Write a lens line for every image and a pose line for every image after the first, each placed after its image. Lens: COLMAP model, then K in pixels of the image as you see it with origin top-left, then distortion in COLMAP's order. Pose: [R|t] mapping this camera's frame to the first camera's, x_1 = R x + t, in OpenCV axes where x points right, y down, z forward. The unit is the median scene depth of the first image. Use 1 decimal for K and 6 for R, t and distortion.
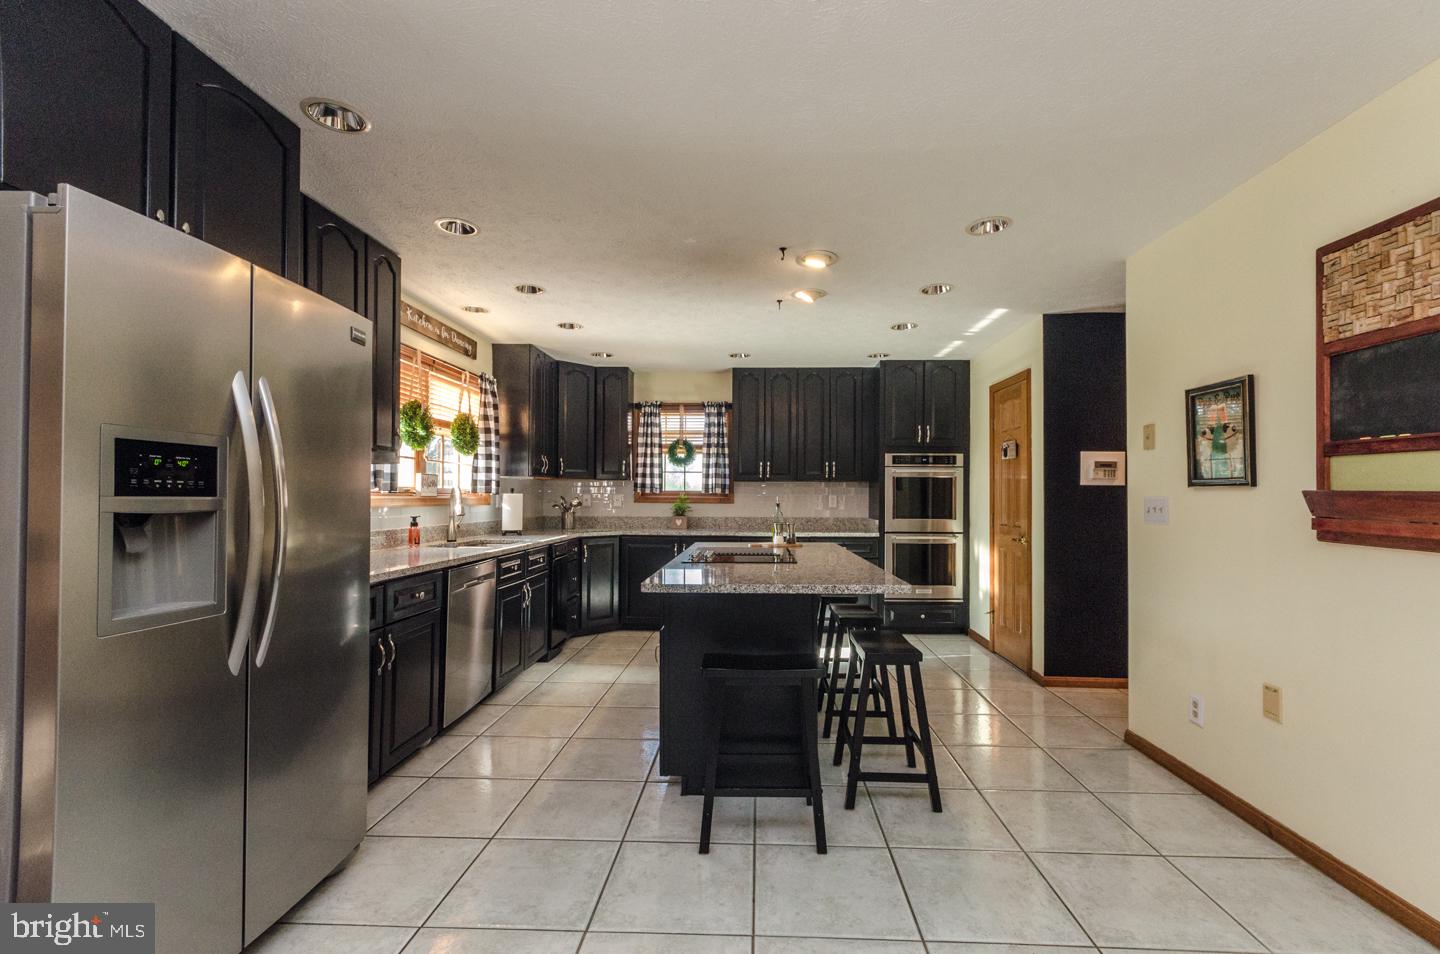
lens RADIAL K [[638.0, 0, 748.1], [0, 638.0, 488.8], [0, 0, 1]] dist [0.007531, -0.002875]
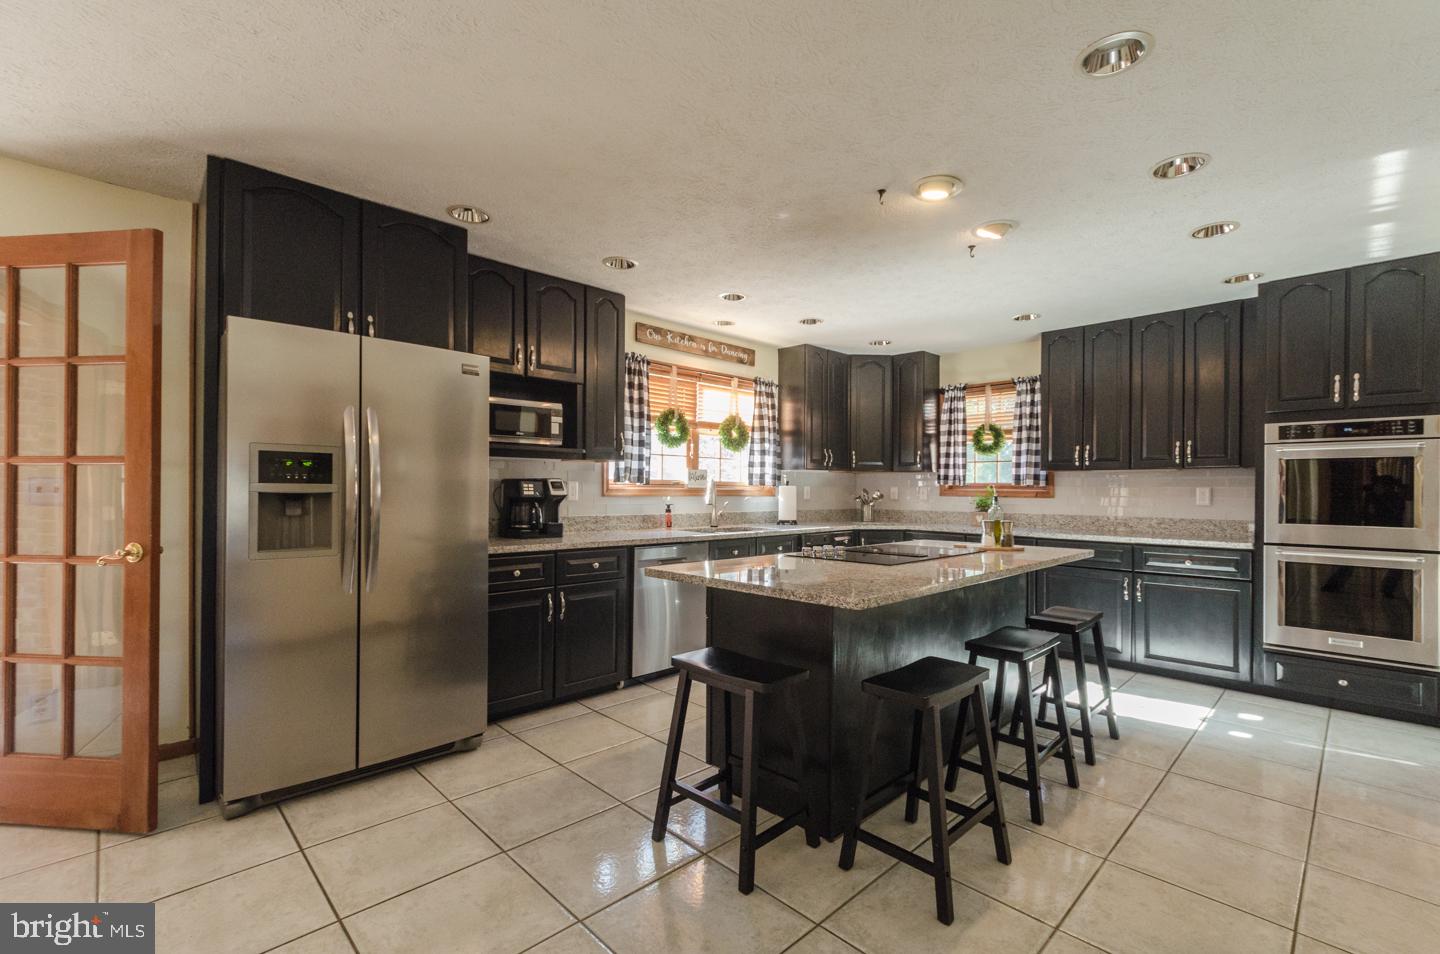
lens RADIAL K [[638.0, 0, 731.3], [0, 638.0, 488.5], [0, 0, 1]] dist [0.007531, -0.002875]
pose [[0.726323, 0.000322, -0.687353, 0.291617], [0.004468, 0.999977, 0.005190, 0.005799], [0.687339, -0.006841, 0.726305, 0.147601]]
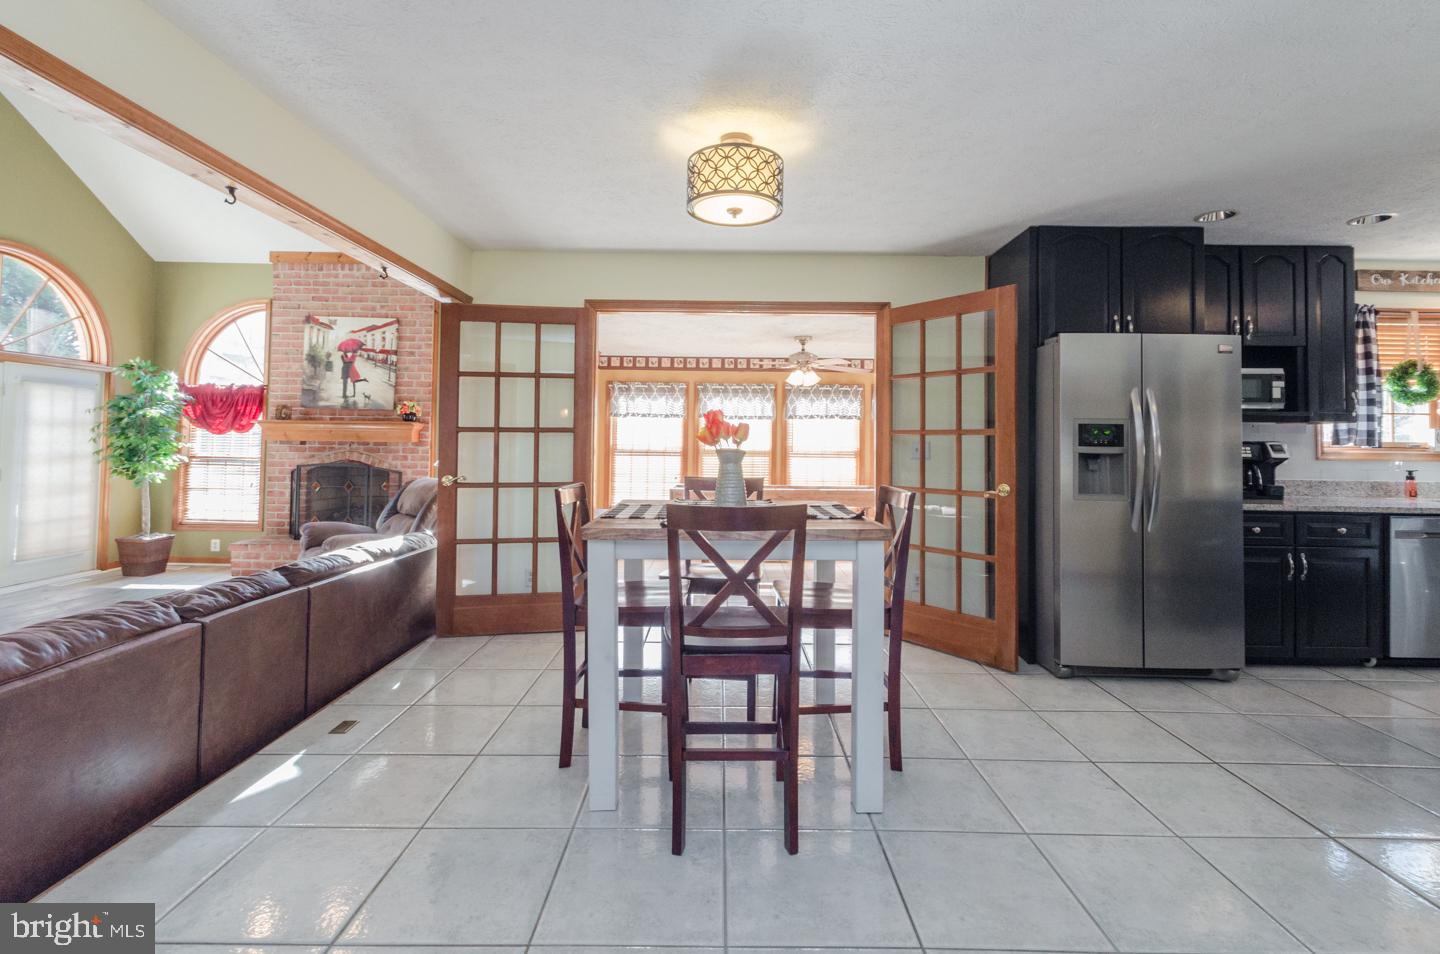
lens RADIAL K [[638.0, 0, 717.7], [0, 638.0, 427.2], [0, 0, 1]] dist [0.007531, -0.002875]
pose [[0.024817, -0.029482, -0.999257, 0.373031], [-0.000536, 0.999565, -0.029504, 0.002998], [0.999692, 0.001268, 0.024791, -0.123541]]
